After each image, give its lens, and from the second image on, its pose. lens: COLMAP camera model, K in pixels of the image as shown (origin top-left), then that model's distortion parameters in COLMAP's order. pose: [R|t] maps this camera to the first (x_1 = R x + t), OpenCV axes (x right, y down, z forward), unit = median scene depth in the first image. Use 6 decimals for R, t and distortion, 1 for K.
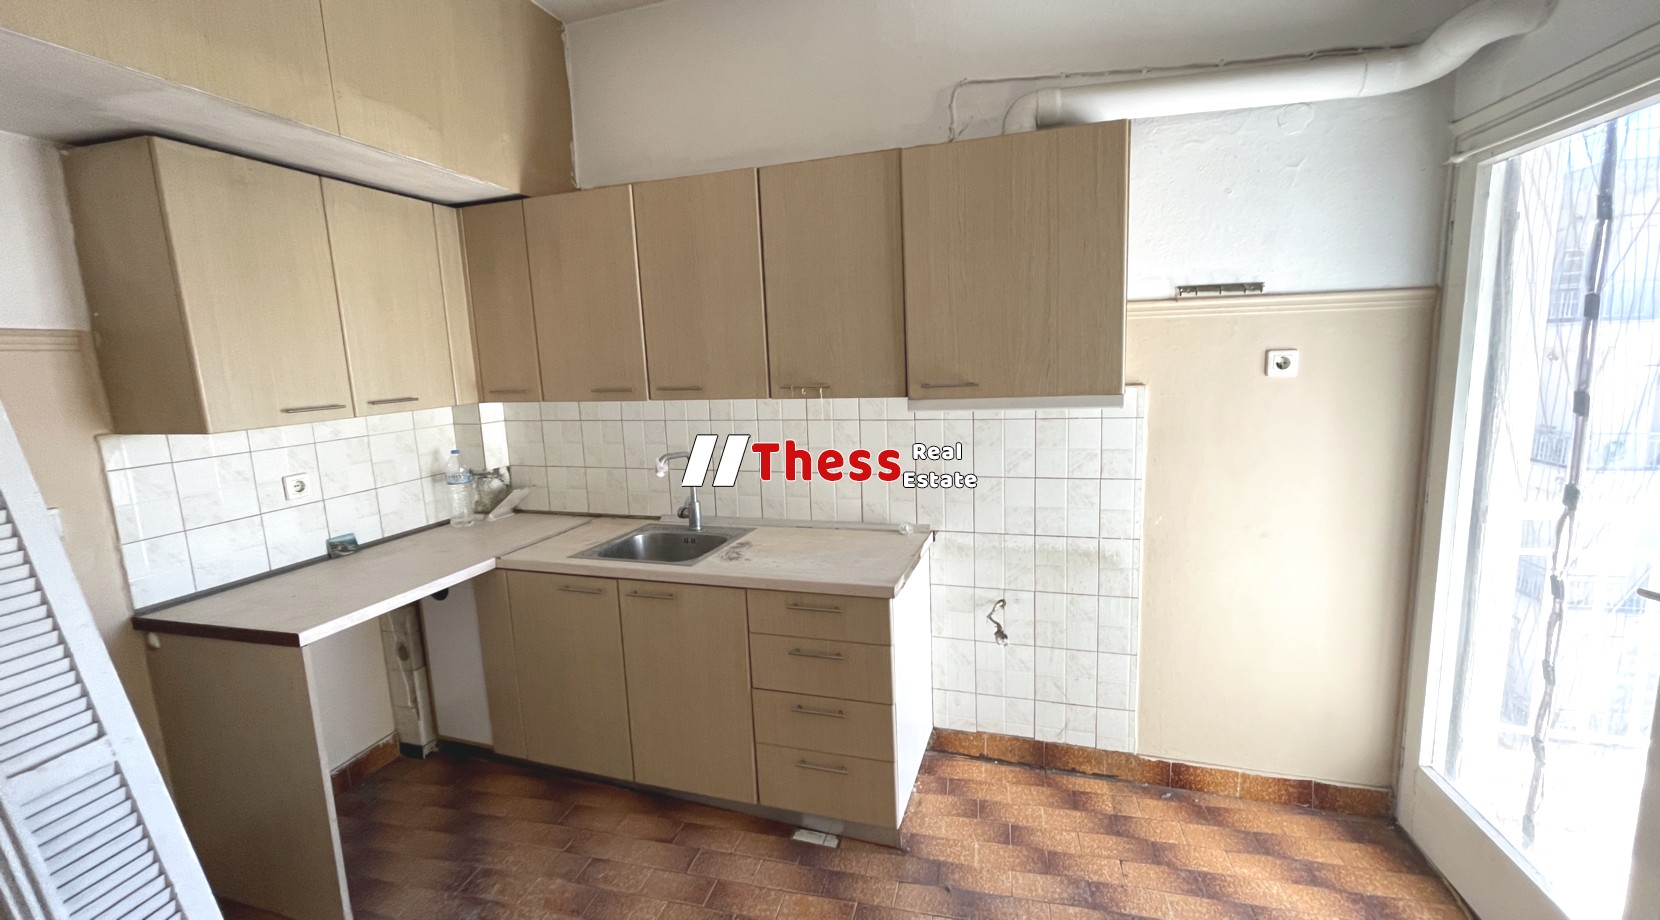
lens RADIAL K [[673.7, 0, 825.2], [0, 673.7, 453.8], [0, 0, 1]] dist [-0.002303, 0.001344]
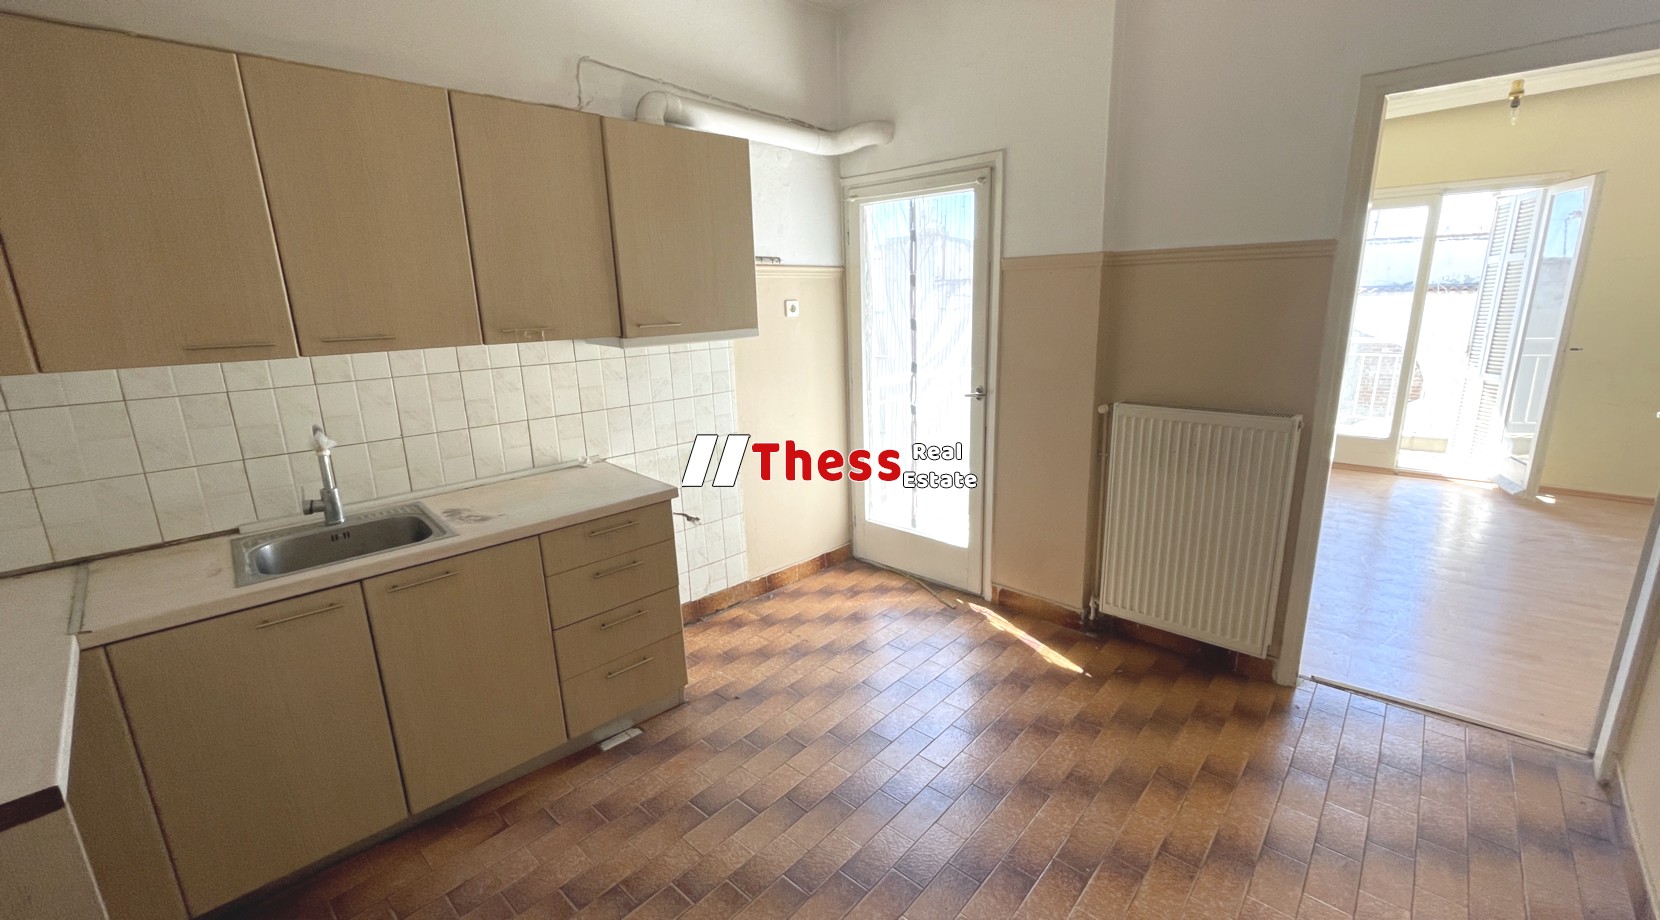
lens RADIAL K [[673.7, 0, 821.9], [0, 673.7, 457.5], [0, 0, 1]] dist [-0.002303, 0.001344]
pose [[0.477936, -0.183005, 0.859120, -0.714683], [0.139666, 0.981446, 0.131364, 0.015787], [-0.867220, 0.057206, 0.494628, 0.133643]]
